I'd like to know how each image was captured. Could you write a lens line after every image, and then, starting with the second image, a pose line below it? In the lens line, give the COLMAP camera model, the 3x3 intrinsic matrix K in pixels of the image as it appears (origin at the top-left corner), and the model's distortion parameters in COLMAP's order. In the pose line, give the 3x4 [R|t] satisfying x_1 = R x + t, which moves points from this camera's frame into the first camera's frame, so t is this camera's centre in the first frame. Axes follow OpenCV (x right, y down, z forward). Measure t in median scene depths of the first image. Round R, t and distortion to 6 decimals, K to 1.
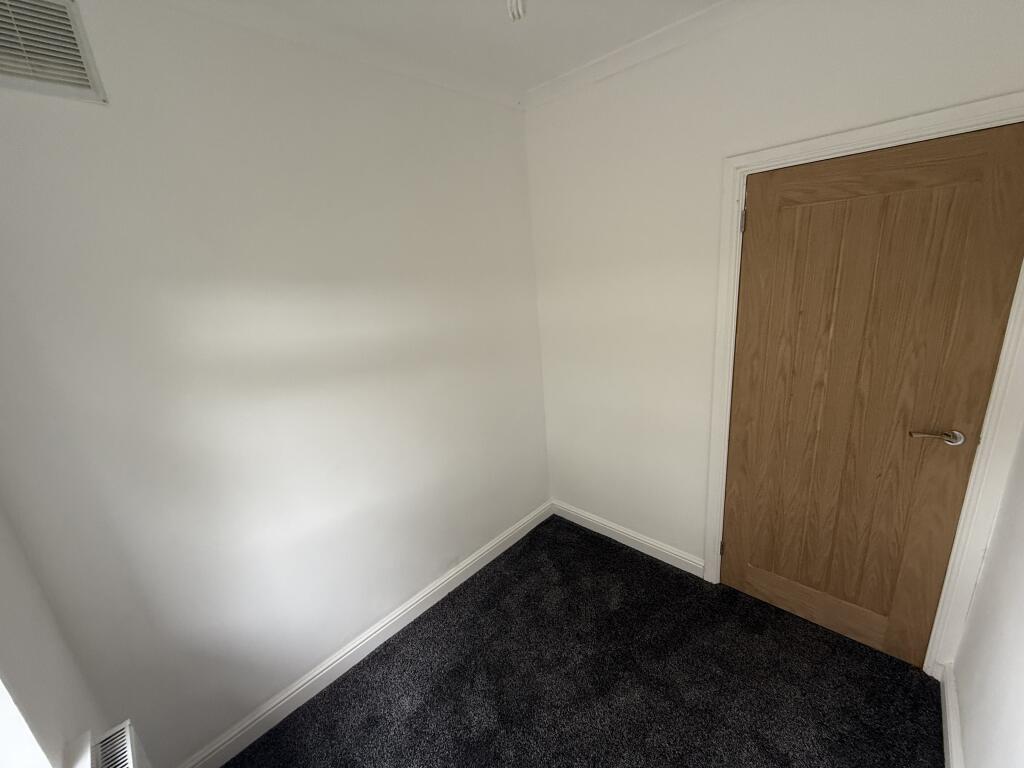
lens RADIAL K [[407.5, 0, 511.3], [0, 407.5, 382.9], [0, 0, 1]] dist [0.000905, -0.000042]
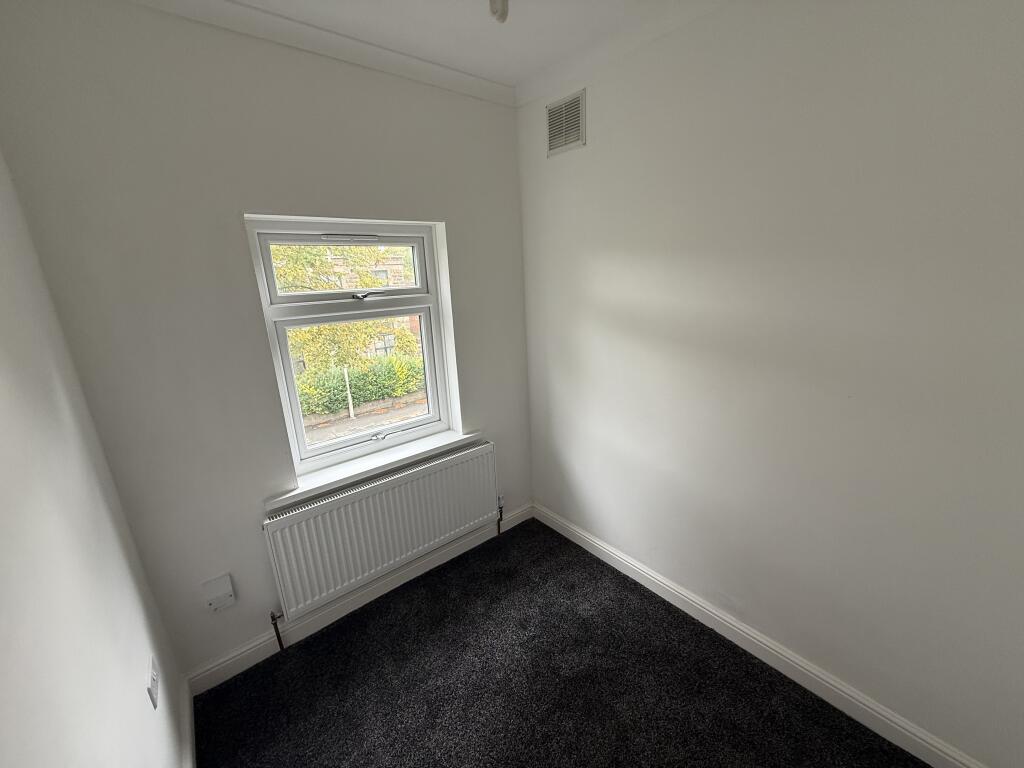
lens RADIAL K [[407.5, 0, 511.3], [0, 407.5, 382.9], [0, 0, 1]] dist [0.000905, -0.000042]
pose [[-0.114591, 0.352091, -0.928924, 0.630661], [-0.217662, 0.903464, 0.369291, -0.212874], [0.969274, 0.244510, -0.026892, 0.615743]]
